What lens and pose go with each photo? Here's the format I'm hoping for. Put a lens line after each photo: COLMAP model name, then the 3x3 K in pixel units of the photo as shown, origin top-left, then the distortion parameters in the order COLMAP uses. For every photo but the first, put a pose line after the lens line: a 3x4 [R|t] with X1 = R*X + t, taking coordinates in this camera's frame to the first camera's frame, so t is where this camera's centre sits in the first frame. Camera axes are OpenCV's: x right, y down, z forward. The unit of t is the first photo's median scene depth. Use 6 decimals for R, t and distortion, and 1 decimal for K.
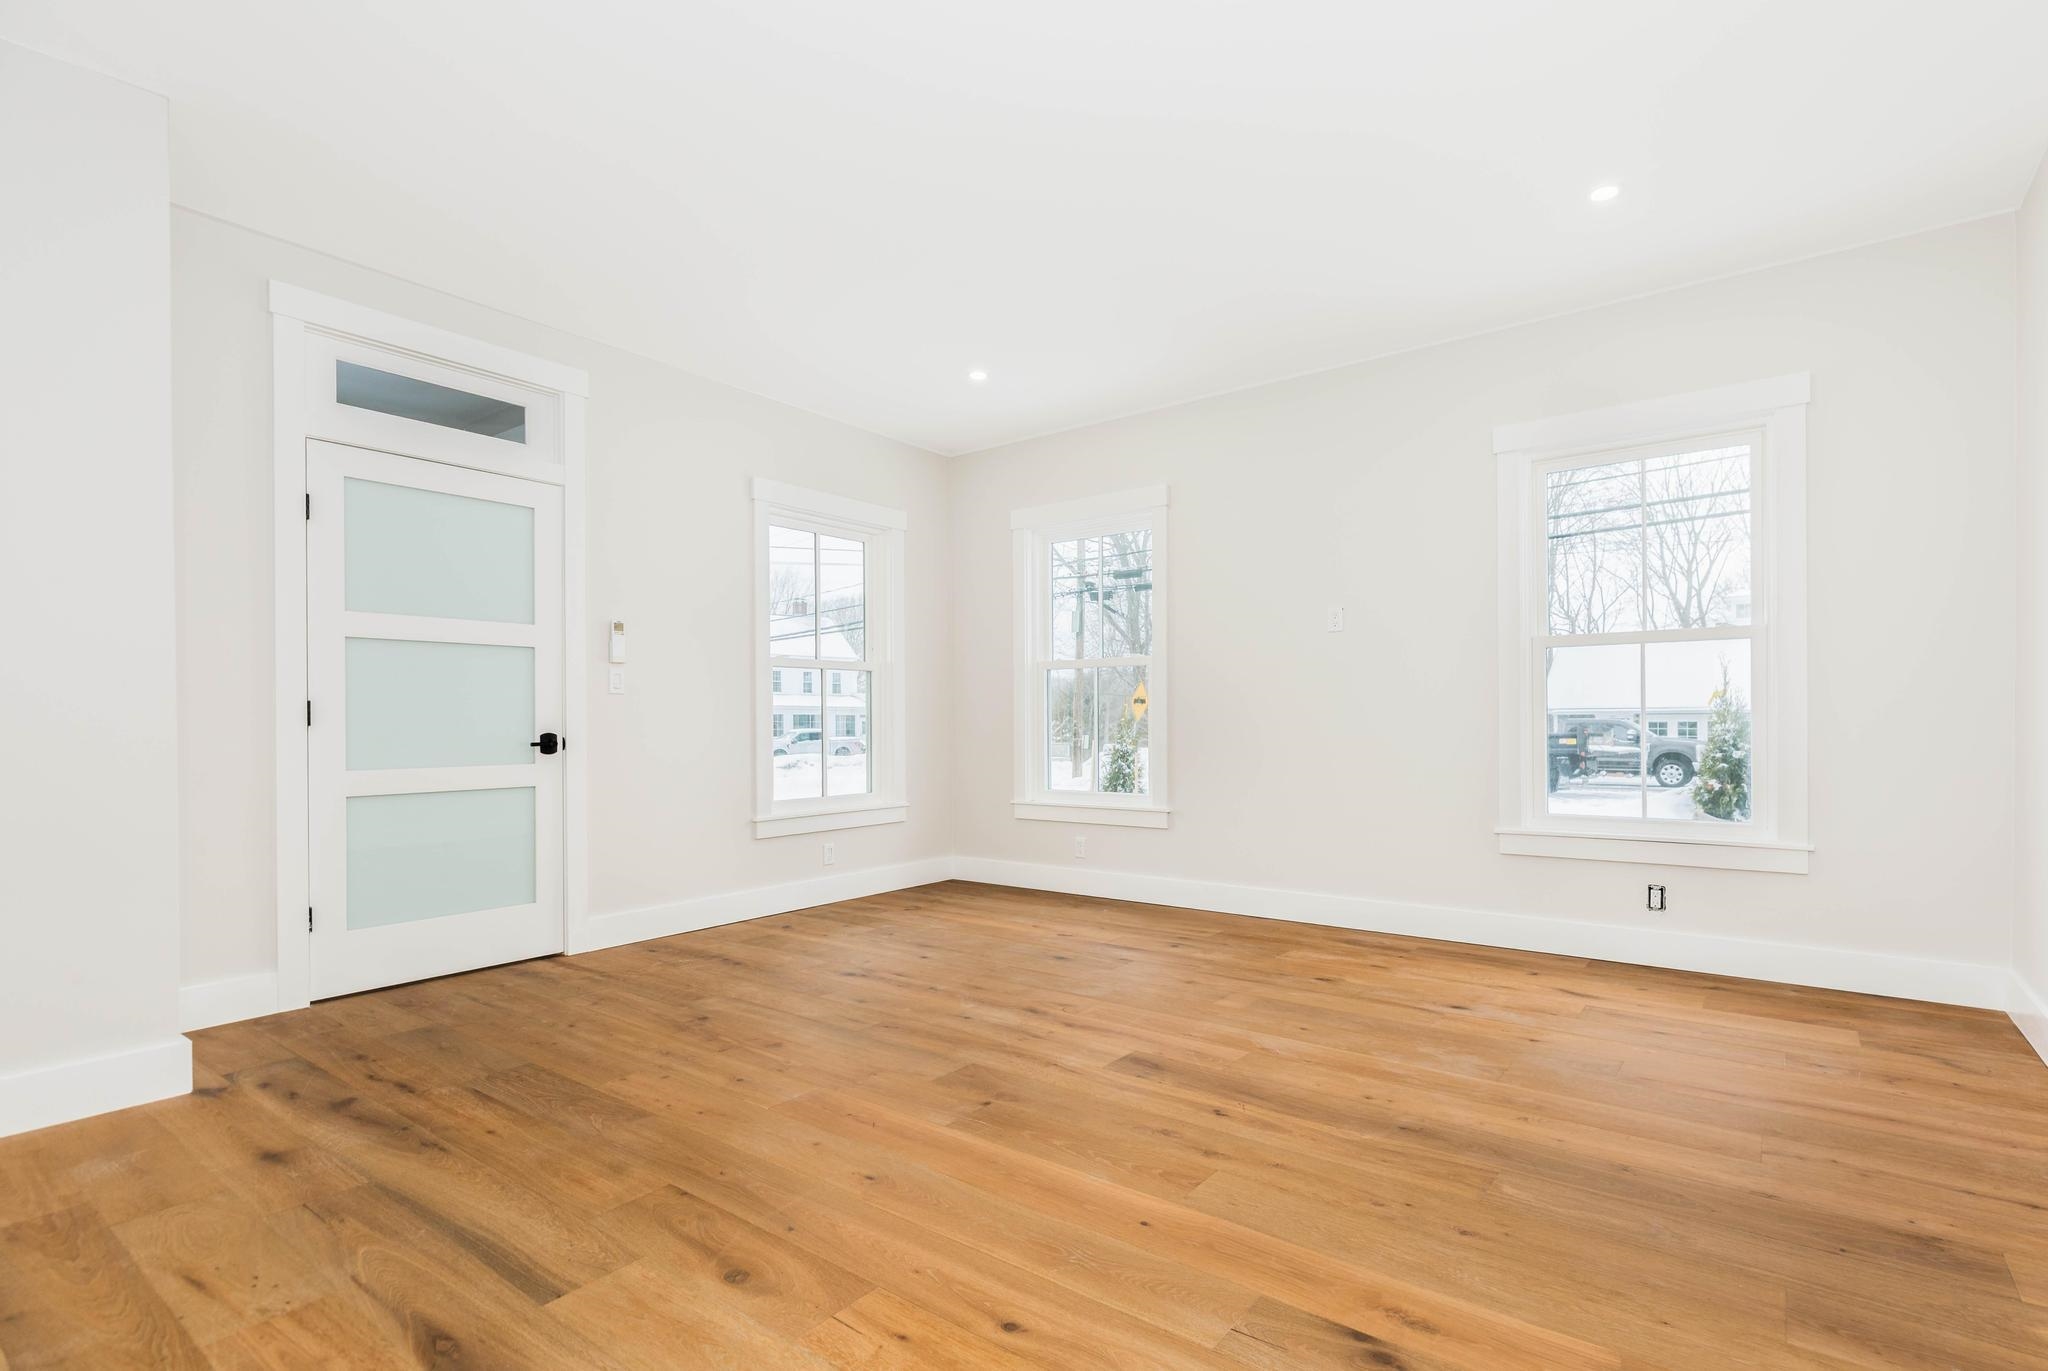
lens RADIAL K [[965.7, 0, 1051.0], [0, 965.7, 723.7], [0, 0, 1]] dist [0.002853, -0.000284]
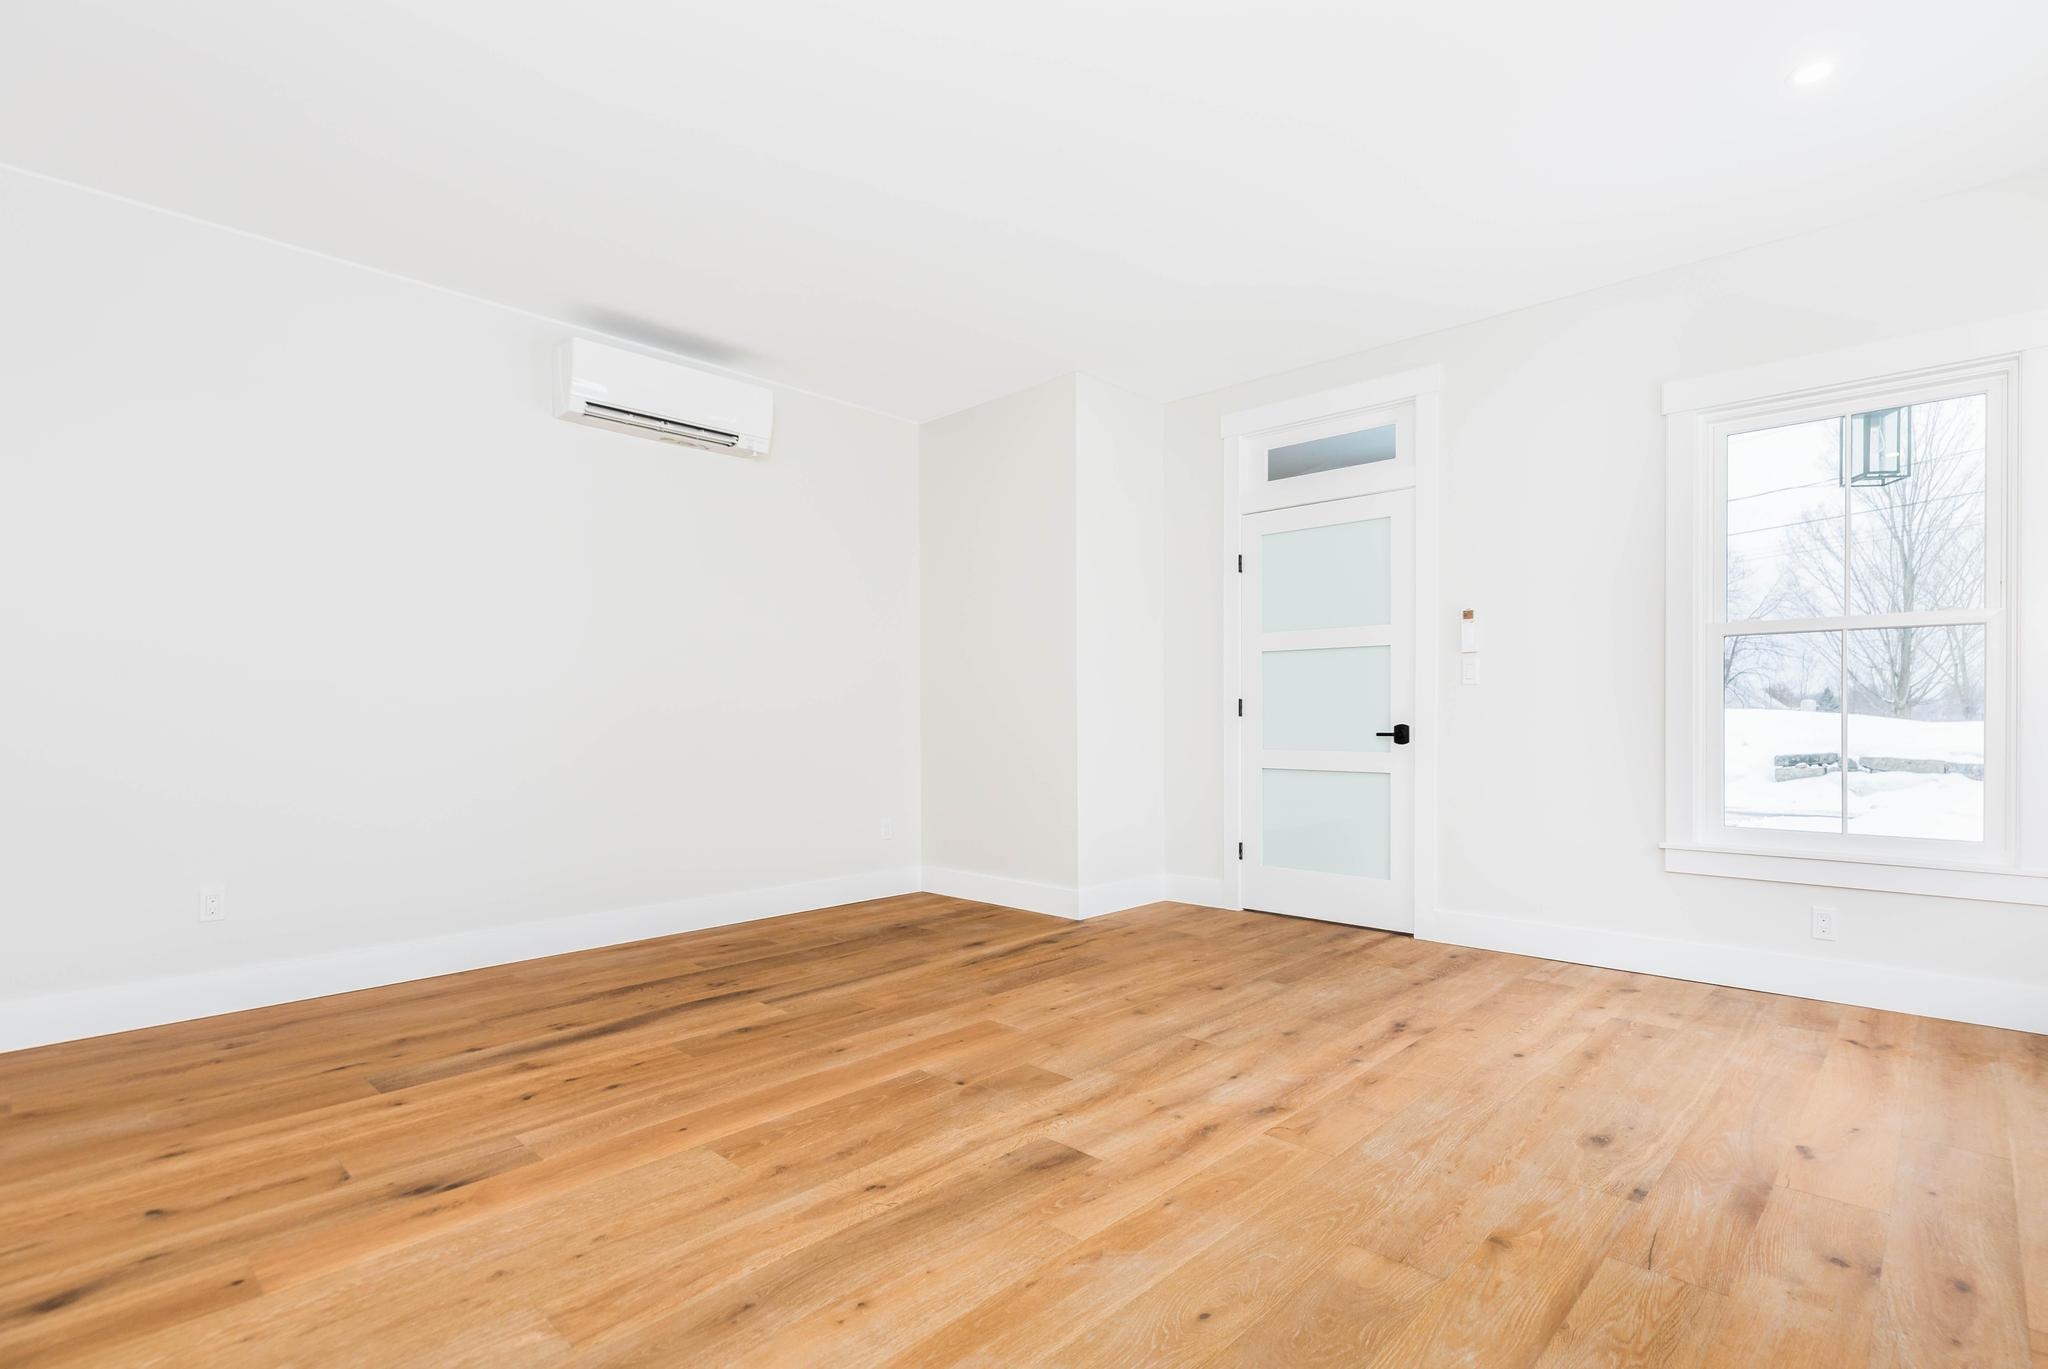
lens RADIAL K [[965.7, 0, 1051.0], [0, 965.7, 722.7], [0, 0, 1]] dist [0.002853, -0.000284]
pose [[-0.079288, 0.014553, -0.996746, 0.807835], [-0.002736, 0.999886, 0.014817, -0.009568], [0.996848, 0.003901, -0.079239, 0.992453]]
